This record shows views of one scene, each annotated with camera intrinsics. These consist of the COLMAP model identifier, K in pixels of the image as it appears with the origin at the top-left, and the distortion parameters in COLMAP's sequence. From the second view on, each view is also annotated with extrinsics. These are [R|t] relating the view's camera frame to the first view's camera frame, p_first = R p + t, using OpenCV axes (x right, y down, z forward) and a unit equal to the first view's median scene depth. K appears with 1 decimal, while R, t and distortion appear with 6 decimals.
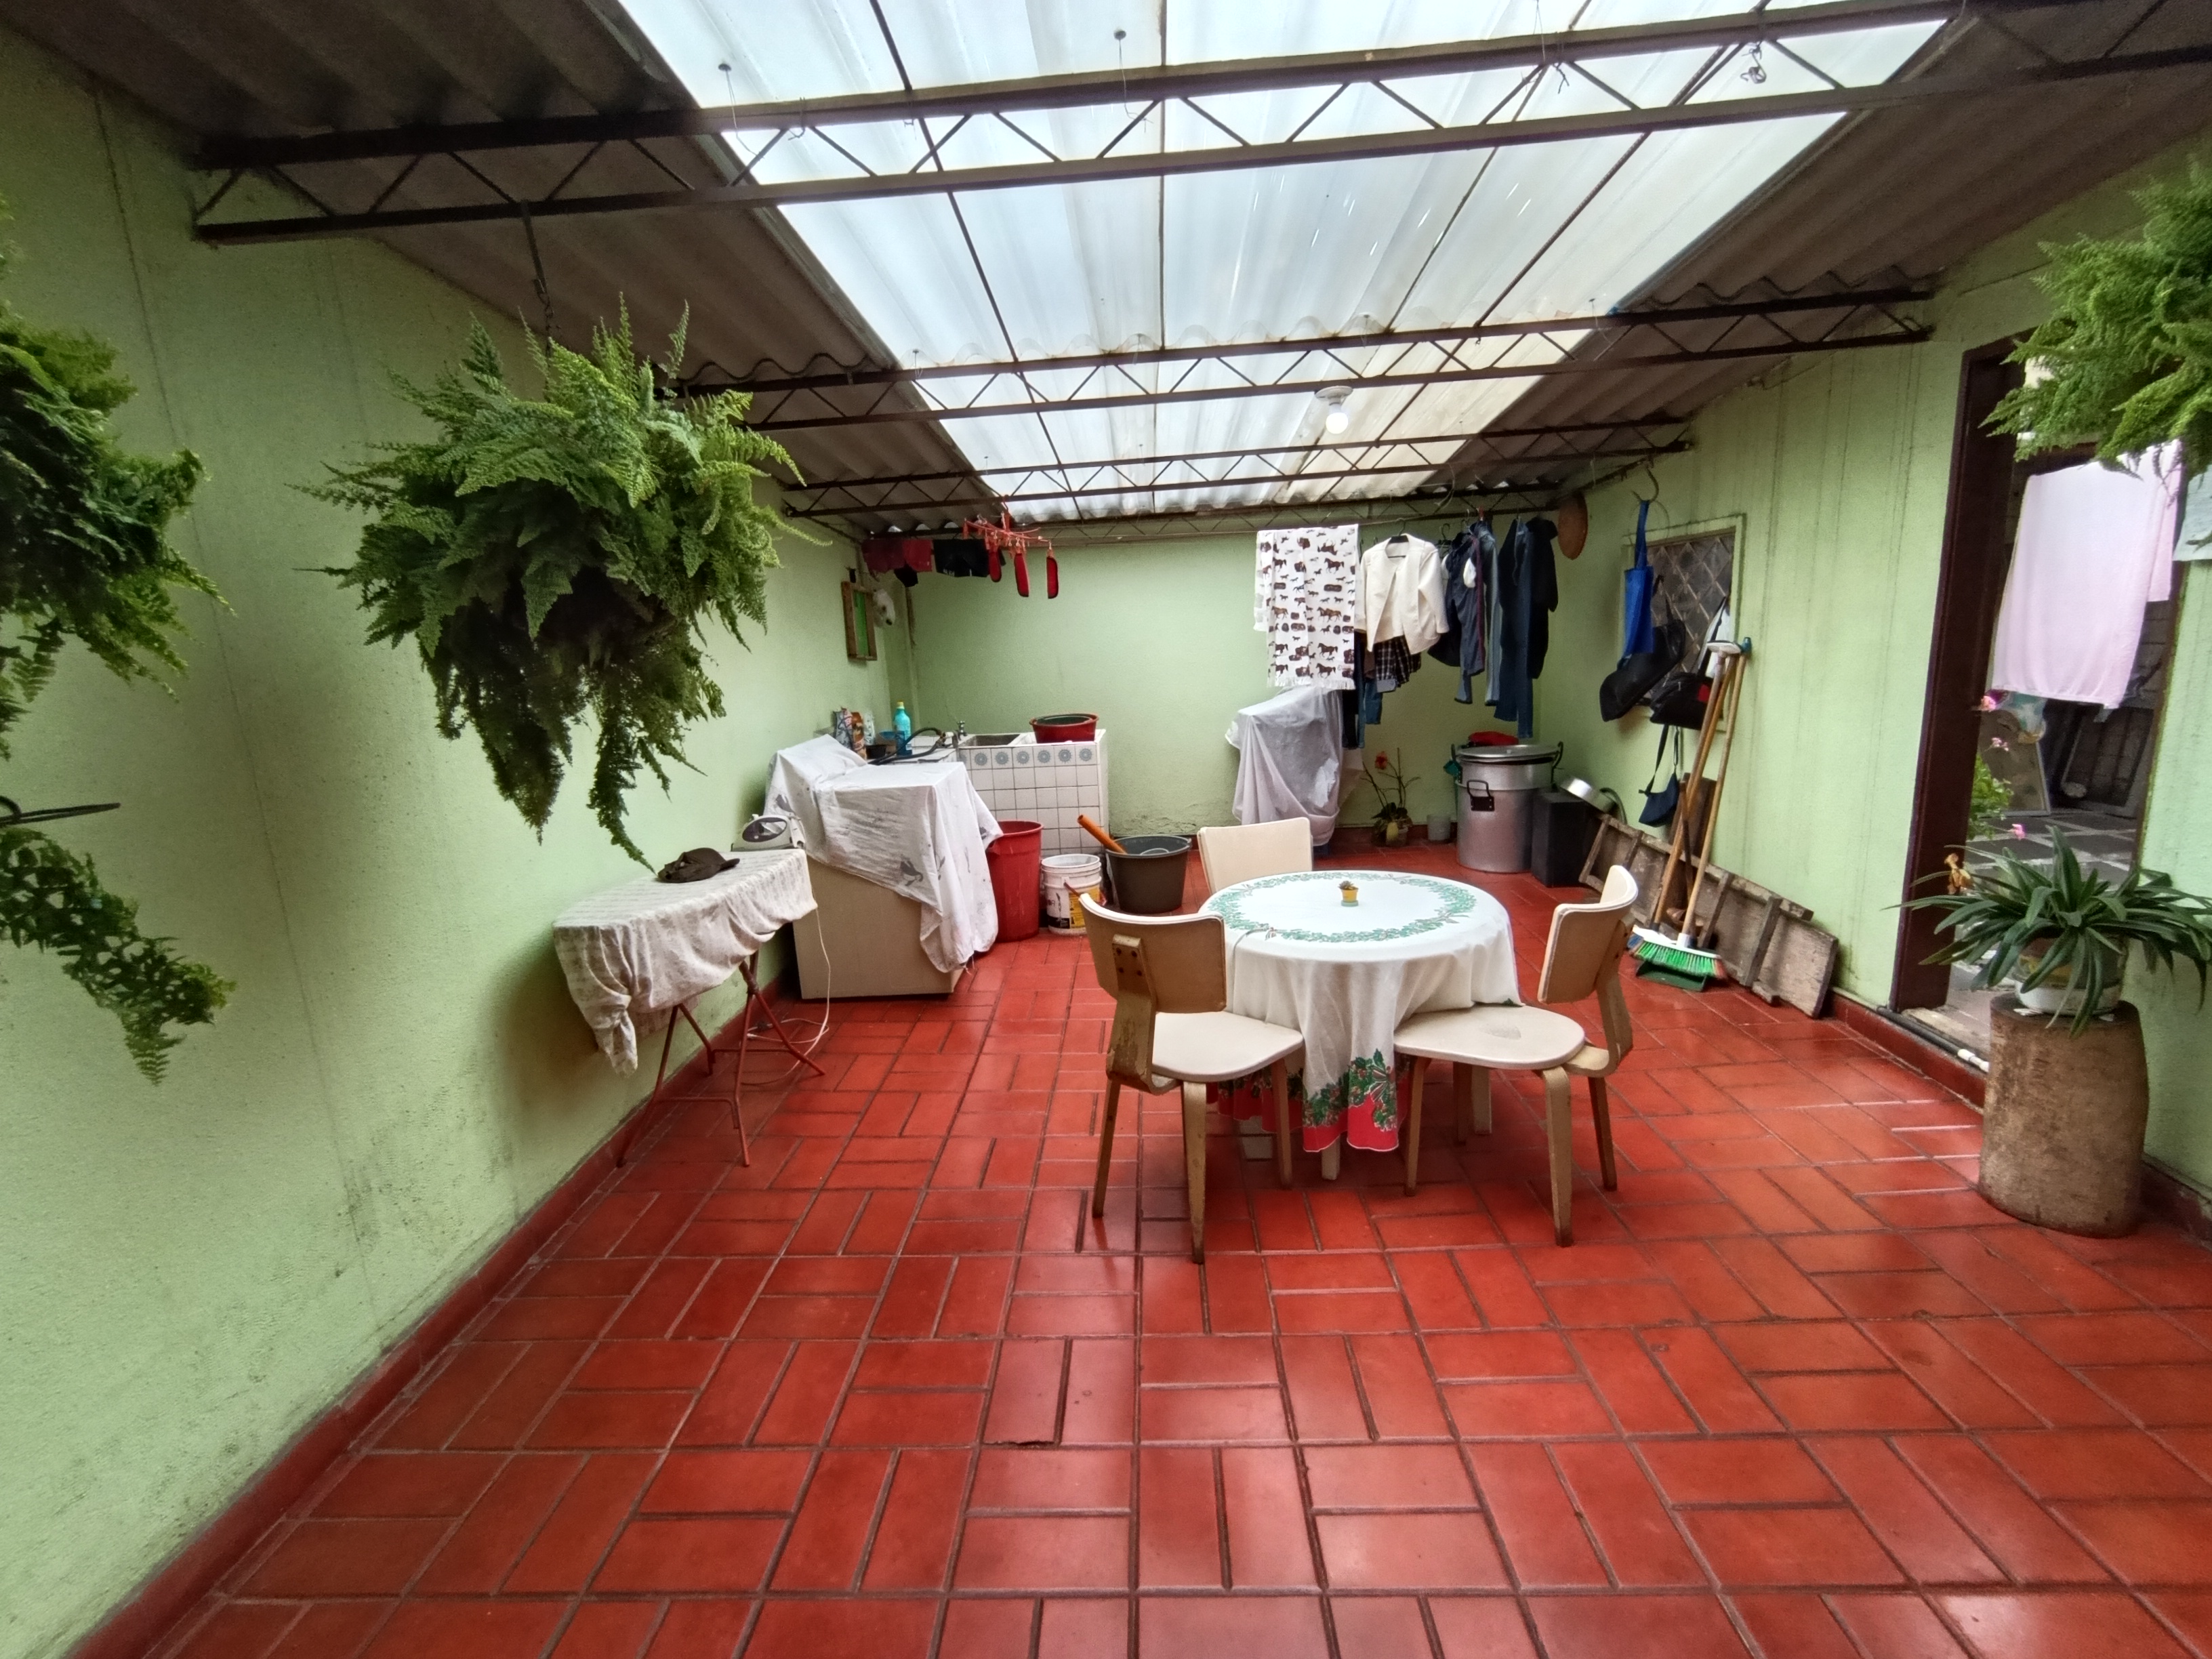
lens RADIAL K [[1008.3, 0, 1116.0], [0, 1008.3, 816.9], [0, 0, 1]] dist [0.016805, -0.002823]
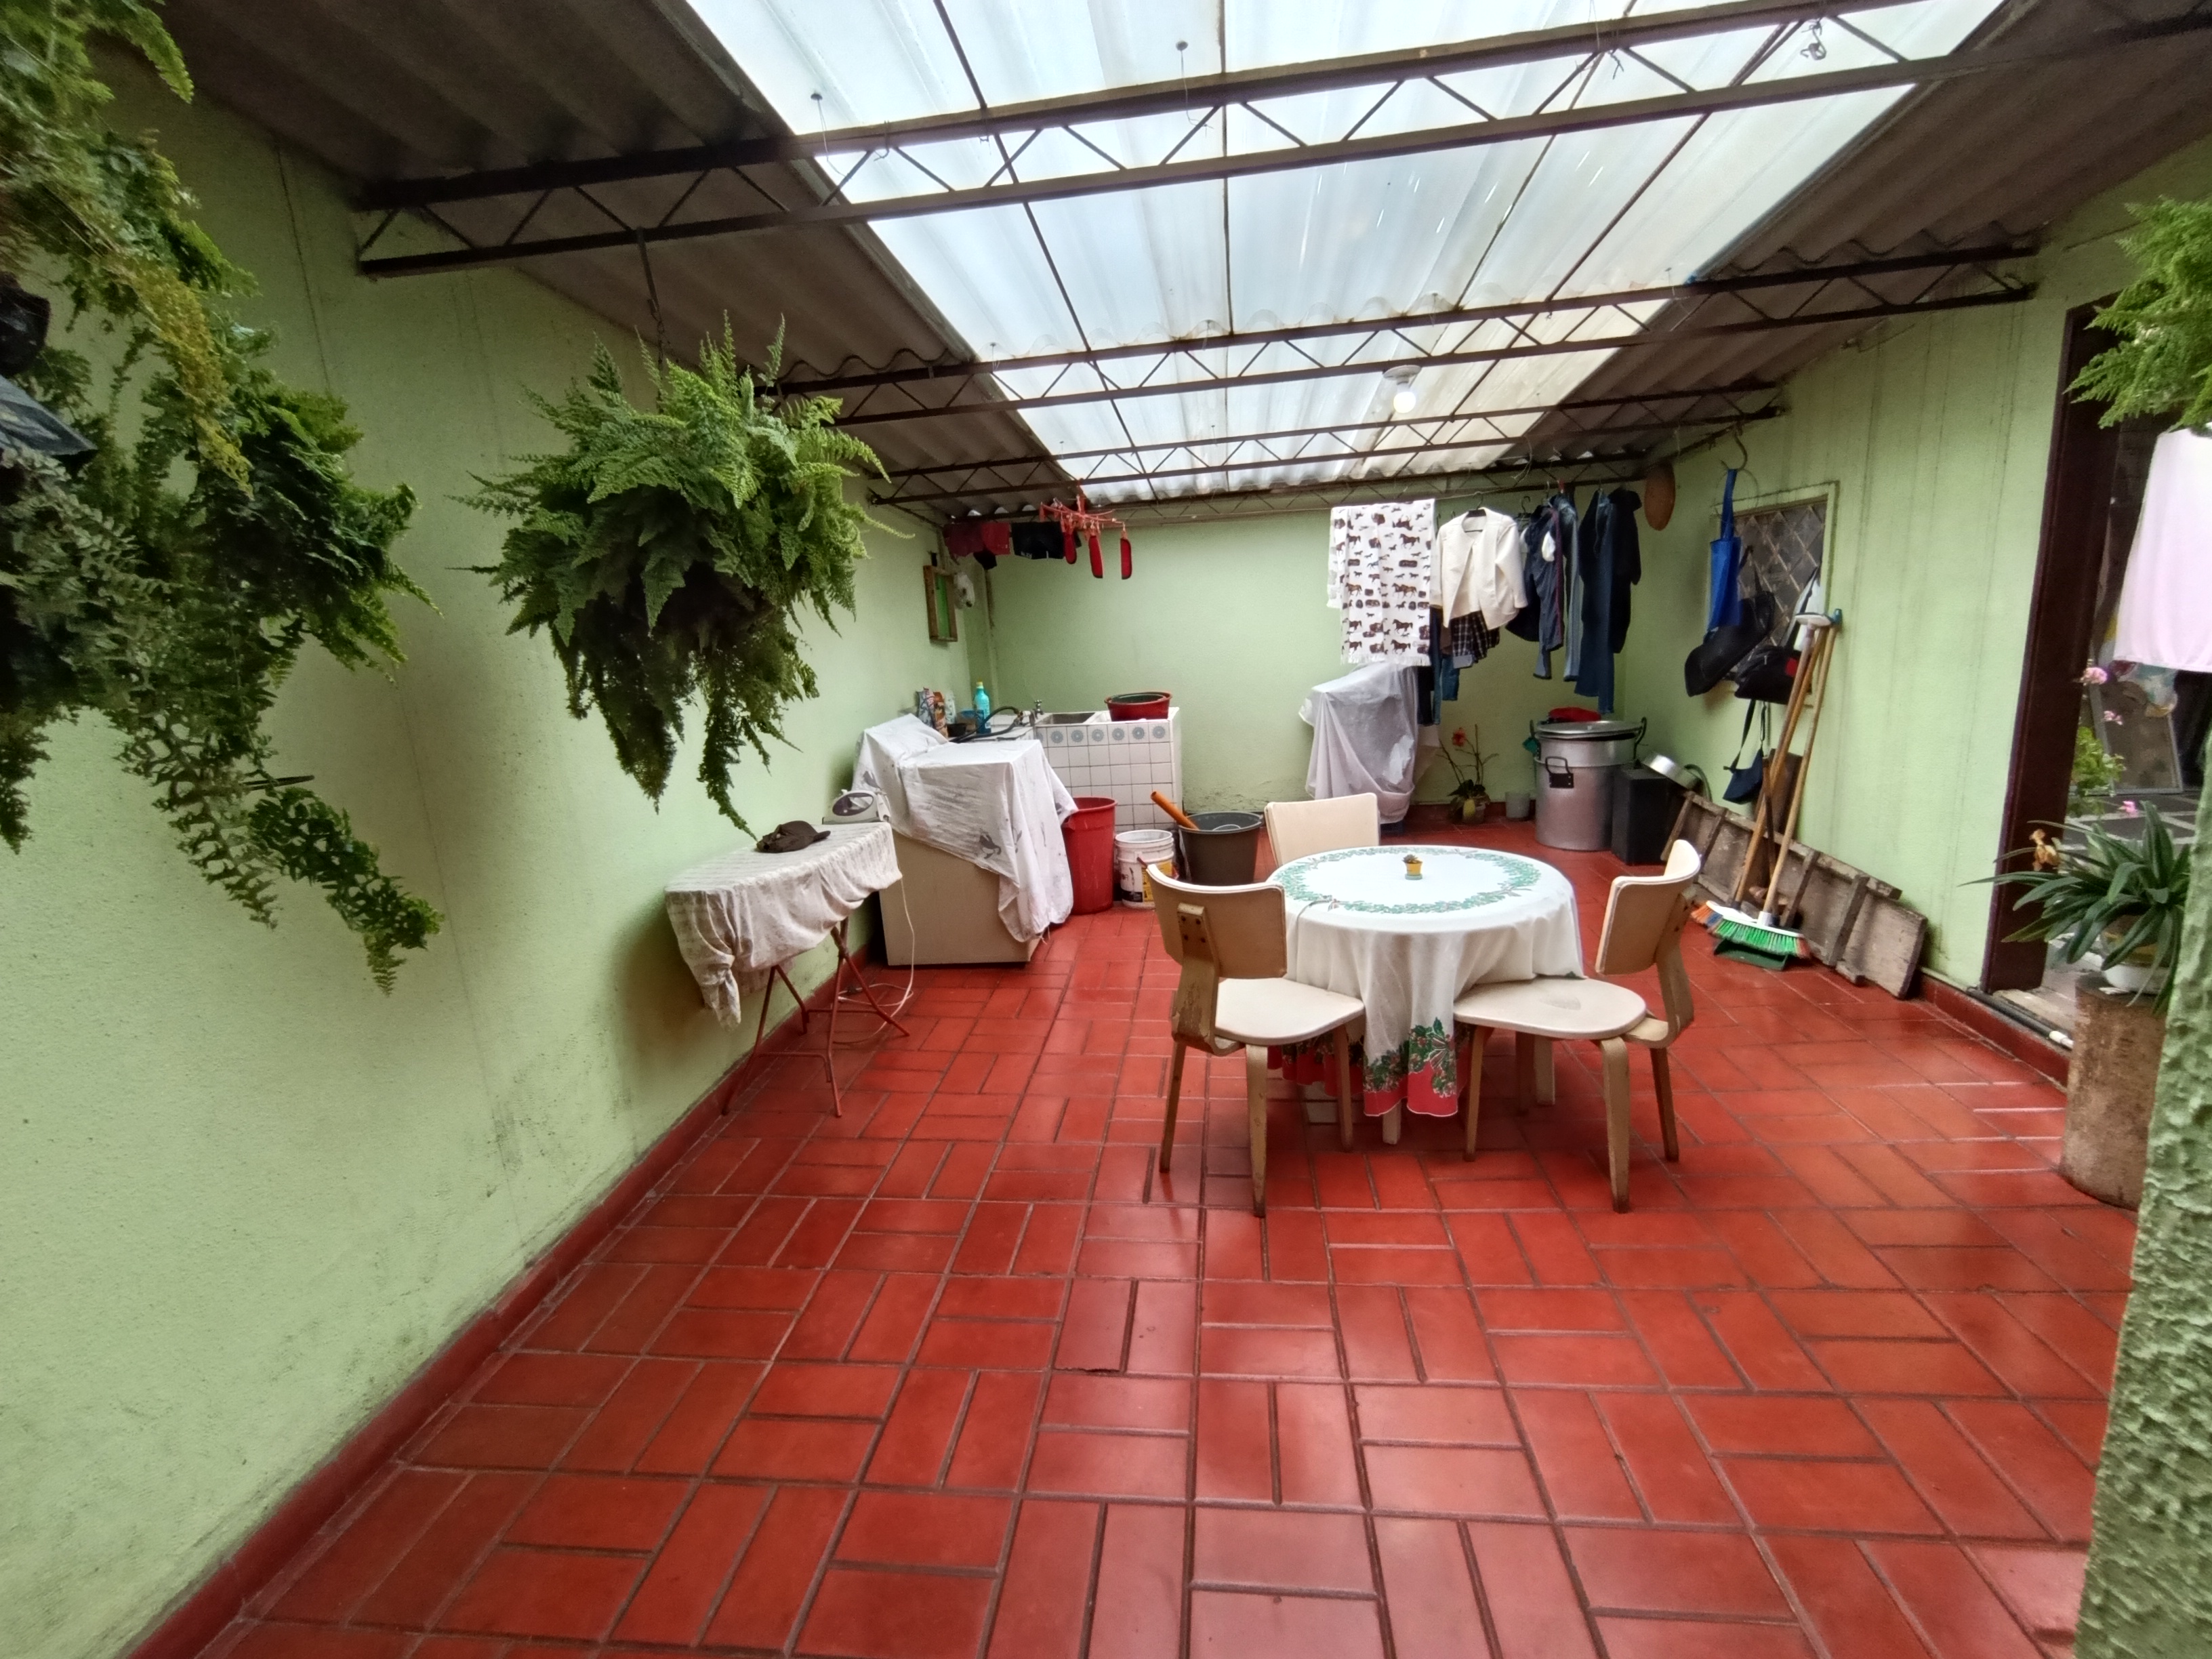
lens RADIAL K [[1008.3, 0, 1117.4], [0, 1008.3, 817.7], [0, 0, 1]] dist [0.016805, -0.002823]
pose [[0.997068, 0.003244, -0.076450, 0.010634], [-0.001548, 0.999751, 0.022242, 0.003483], [0.076503, -0.022058, 0.996825, -0.038518]]
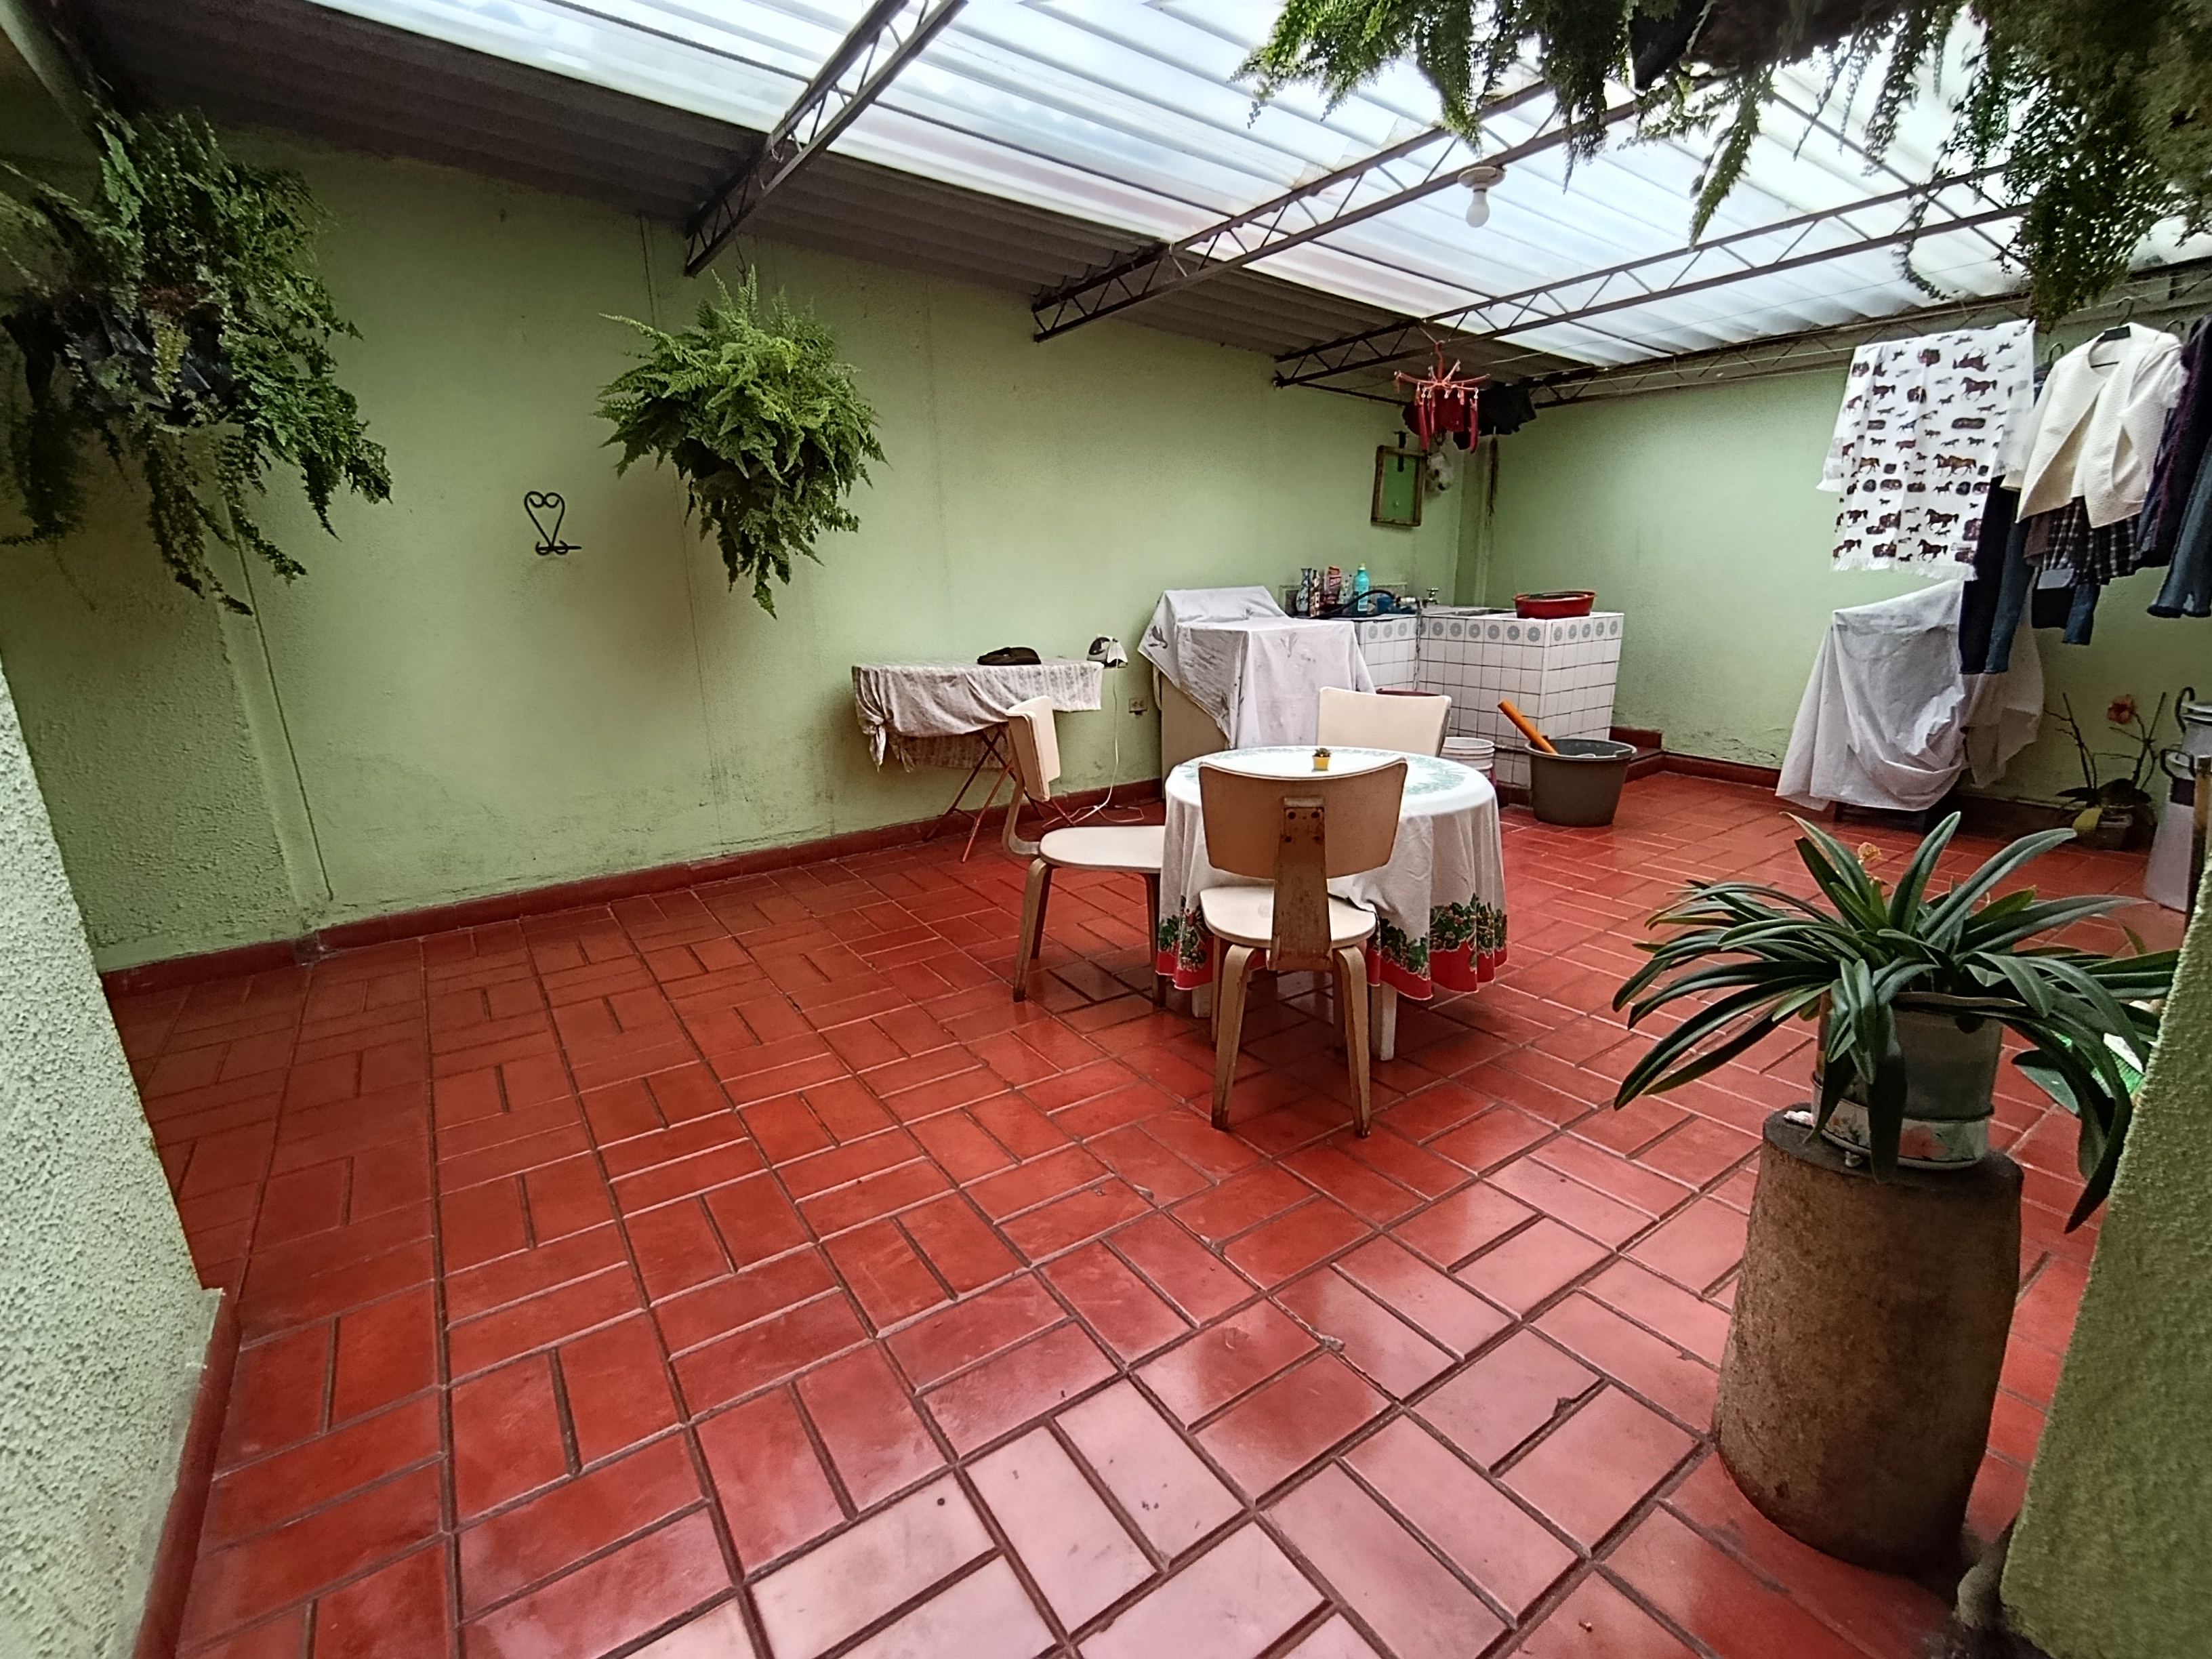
lens RADIAL K [[1008.3, 0, 1097.5], [0, 1008.3, 822.3], [0, 0, 1]] dist [0.016805, -0.002823]
pose [[0.601446, 0.245354, -0.760305, 0.816531], [-0.159241, 0.969395, 0.186859, -0.011170], [0.782882, 0.008686, 0.622109, 0.244973]]
